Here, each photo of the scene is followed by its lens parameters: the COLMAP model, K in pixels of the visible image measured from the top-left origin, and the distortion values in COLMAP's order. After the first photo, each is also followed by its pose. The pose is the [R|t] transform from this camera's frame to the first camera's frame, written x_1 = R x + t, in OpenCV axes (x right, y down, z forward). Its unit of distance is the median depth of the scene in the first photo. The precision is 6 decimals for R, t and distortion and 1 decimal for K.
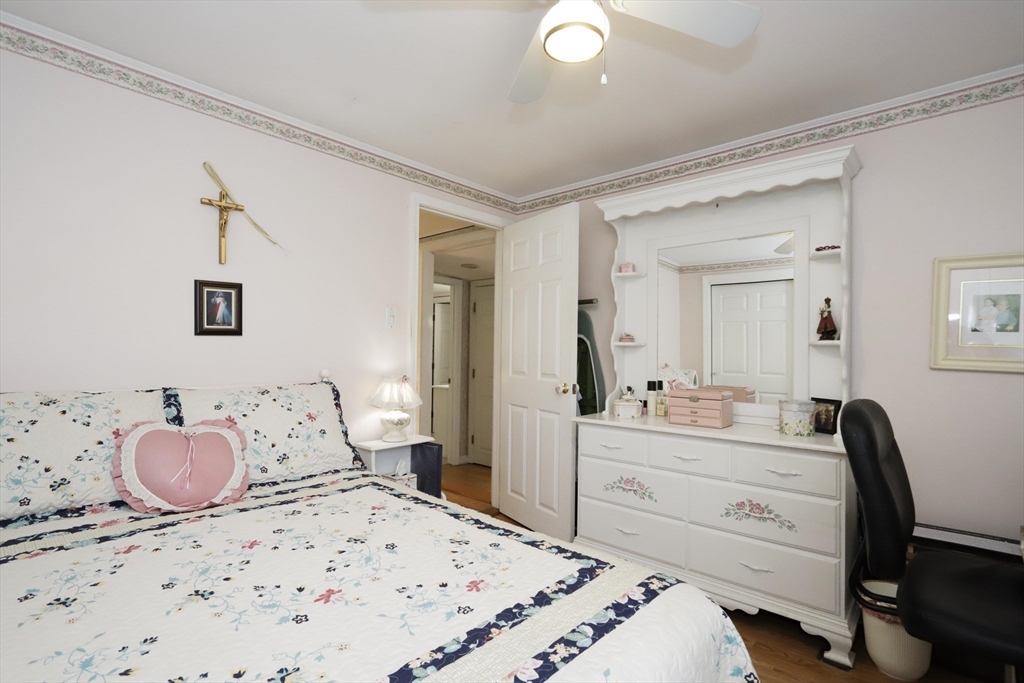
lens RADIAL K [[481.8, 0, 518.2], [0, 481.8, 342.9], [0, 0, 1]] dist [-0.005002, 0.001662]
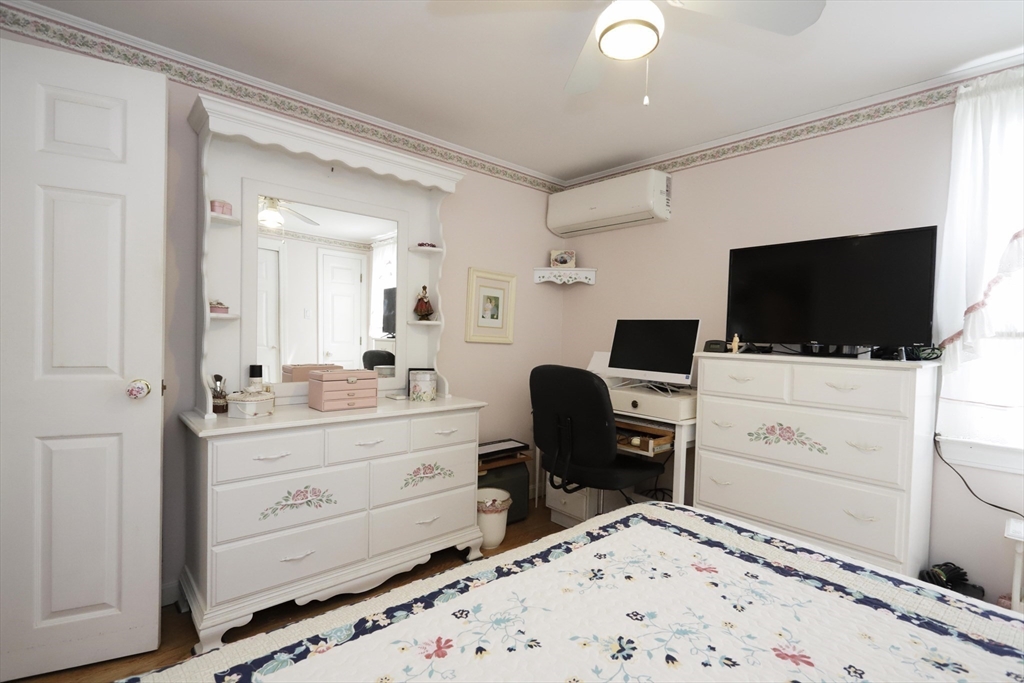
lens RADIAL K [[481.8, 0, 513.7], [0, 481.8, 345.1], [0, 0, 1]] dist [-0.005002, 0.001662]
pose [[0.129258, -0.033161, 0.991056, -0.628203], [-0.039026, 0.998496, 0.038500, 0.000842], [-0.990843, -0.043653, 0.127770, 0.708280]]
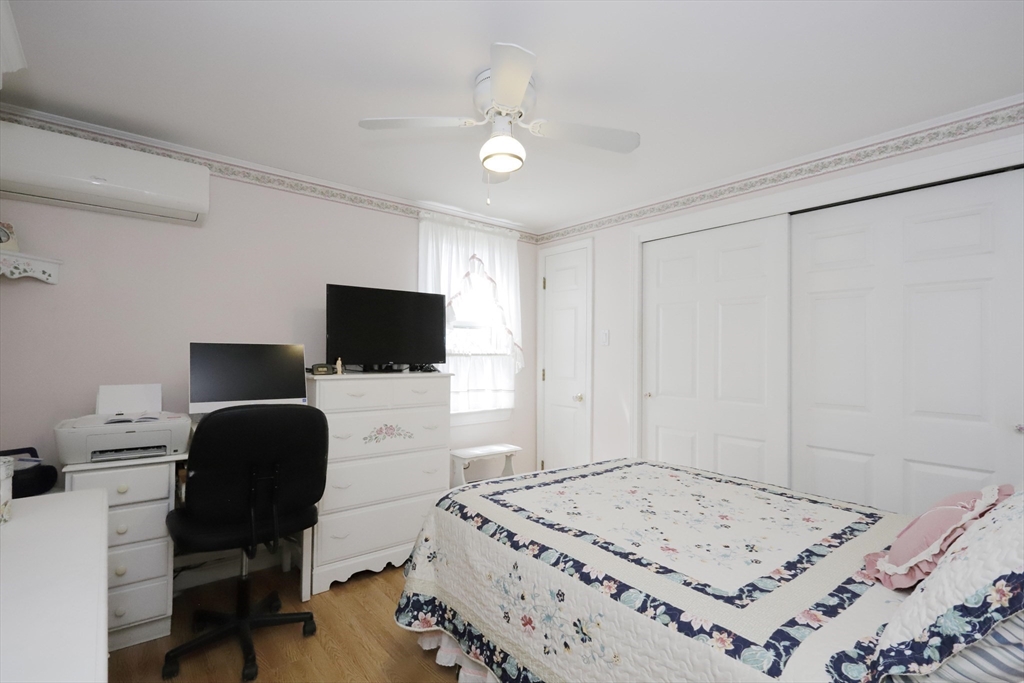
lens RADIAL K [[481.8, 0, 510.7], [0, 481.8, 356.9], [0, 0, 1]] dist [-0.005002, 0.001662]
pose [[-0.985153, -0.024689, 0.169892, -0.111884], [-0.025924, 0.999651, -0.005054, -0.011845], [-0.169708, -0.009384, -0.985450, 1.599051]]
